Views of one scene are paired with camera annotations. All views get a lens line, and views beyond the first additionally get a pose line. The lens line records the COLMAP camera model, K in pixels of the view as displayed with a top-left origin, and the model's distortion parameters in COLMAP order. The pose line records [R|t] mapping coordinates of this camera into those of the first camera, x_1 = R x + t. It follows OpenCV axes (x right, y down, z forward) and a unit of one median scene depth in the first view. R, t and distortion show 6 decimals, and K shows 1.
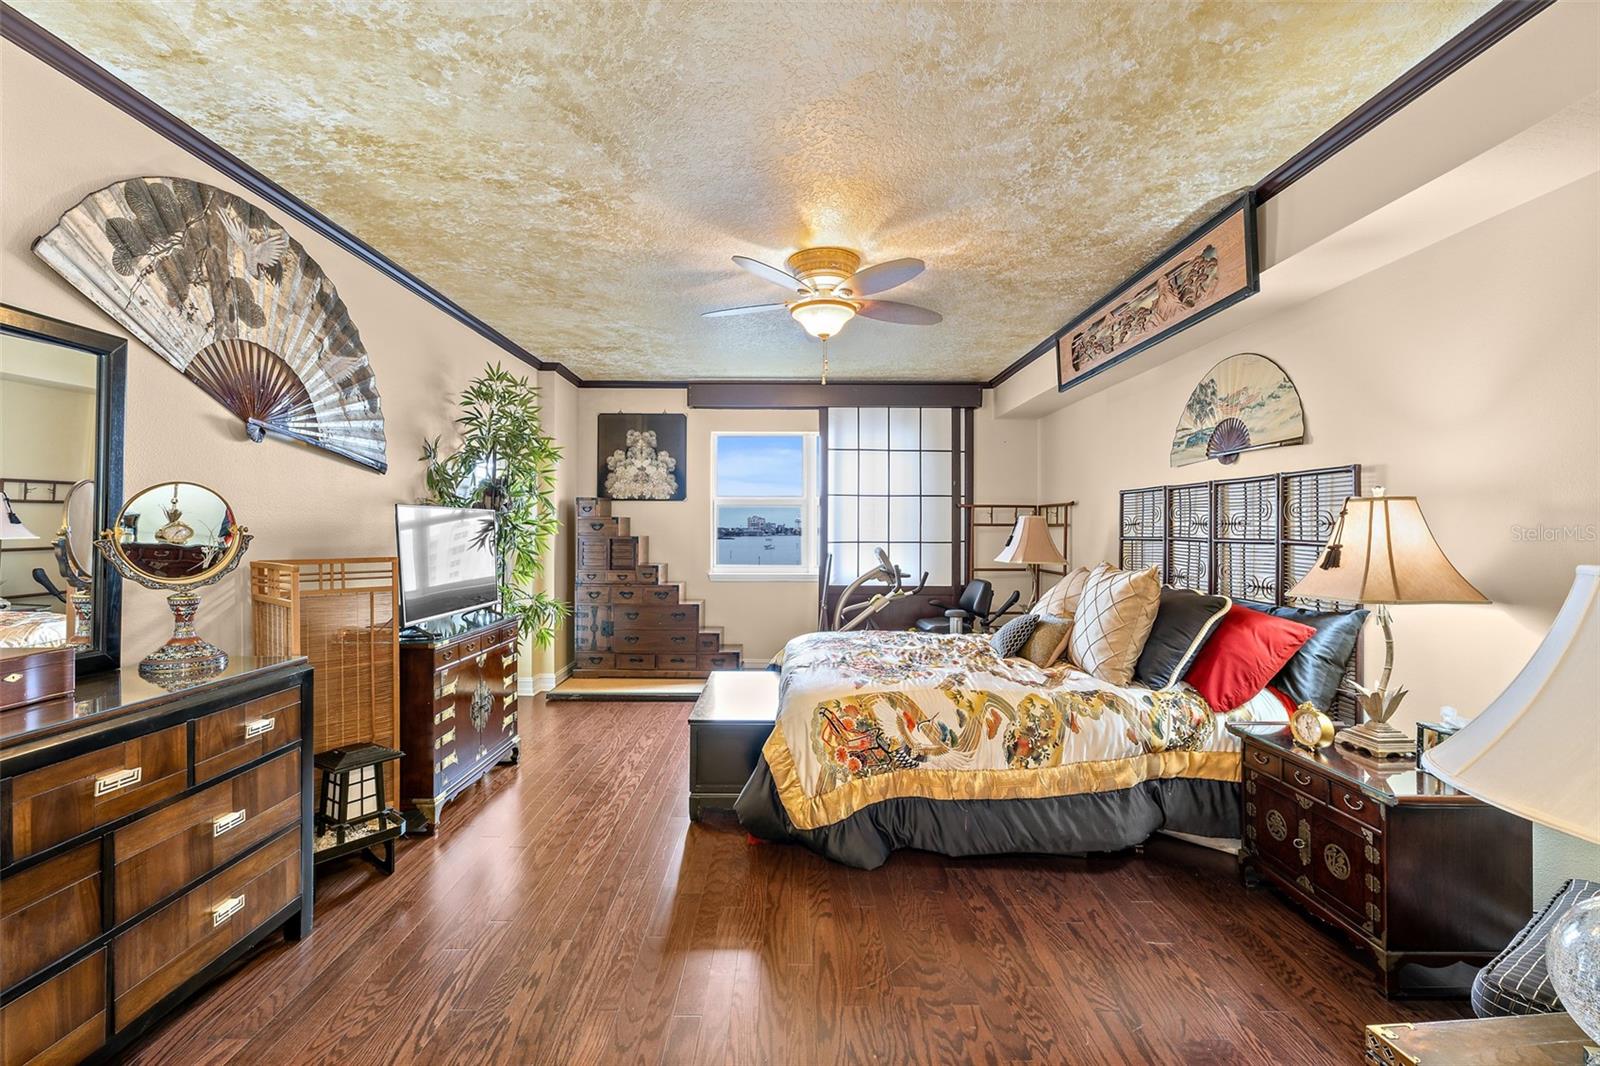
lens RADIAL K [[676.9, 0, 797.0], [0, 676.9, 534.2], [0, 0, 1]] dist [0.003721, -0.000456]
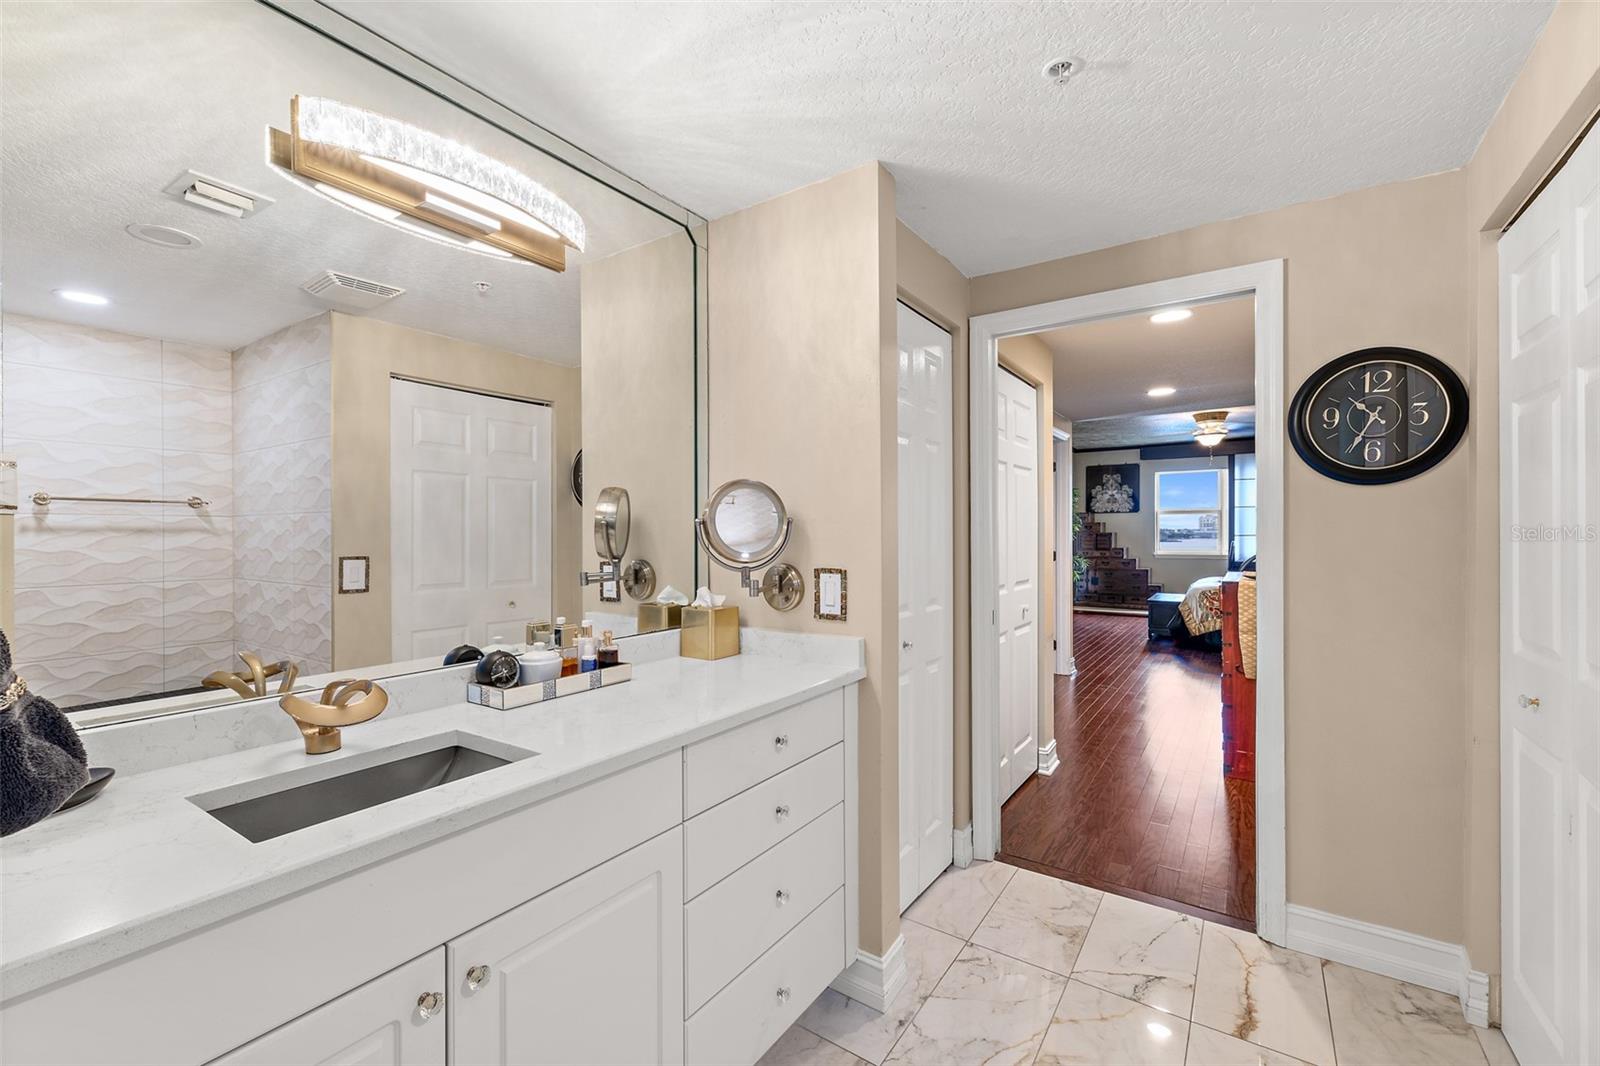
lens RADIAL K [[676.9, 0, 797.0], [0, 676.9, 534.2], [0, 0, 1]] dist [0.003721, -0.000456]
pose [[0.821097, -0.004051, -0.570774, 0.173719], [0.002158, 0.999990, -0.003994, 0.019412], [0.570784, 0.002048, 0.821098, -1.497191]]
